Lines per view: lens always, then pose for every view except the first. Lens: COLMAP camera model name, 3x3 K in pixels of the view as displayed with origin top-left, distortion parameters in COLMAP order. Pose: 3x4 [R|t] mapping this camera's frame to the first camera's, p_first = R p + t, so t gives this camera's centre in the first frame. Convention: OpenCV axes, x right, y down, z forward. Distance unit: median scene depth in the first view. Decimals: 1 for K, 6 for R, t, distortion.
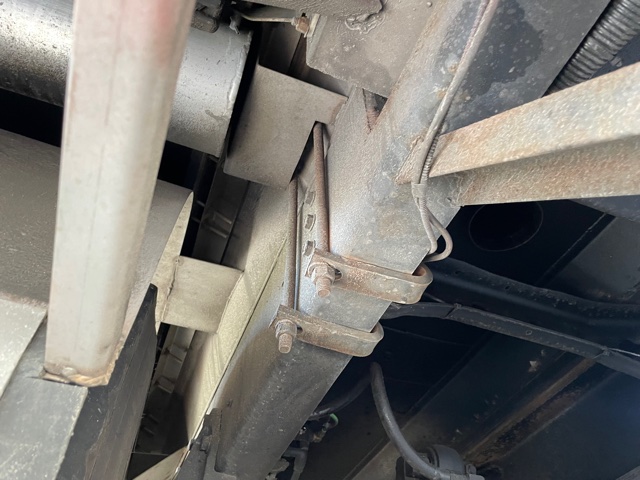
lens RADIAL K [[483.4, 0, 318.7], [0, 483.4, 239.2], [0, 0, 1]] dist [0.068357, -0.090773]
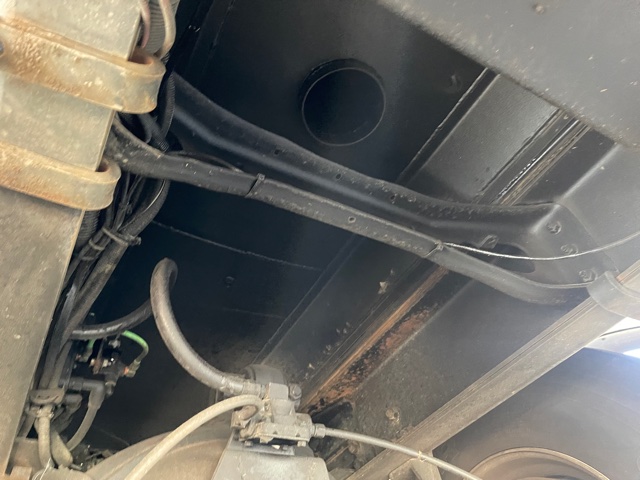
lens RADIAL K [[483.4, 0, 314.9], [0, 483.4, 241.1], [0, 0, 1]] dist [0.068357, -0.090773]
pose [[0.985224, 0.013919, 0.170702, 0.161462], [-0.022785, 0.998485, 0.050091, 0.134778], [-0.169746, -0.053240, 0.984049, 0.135483]]
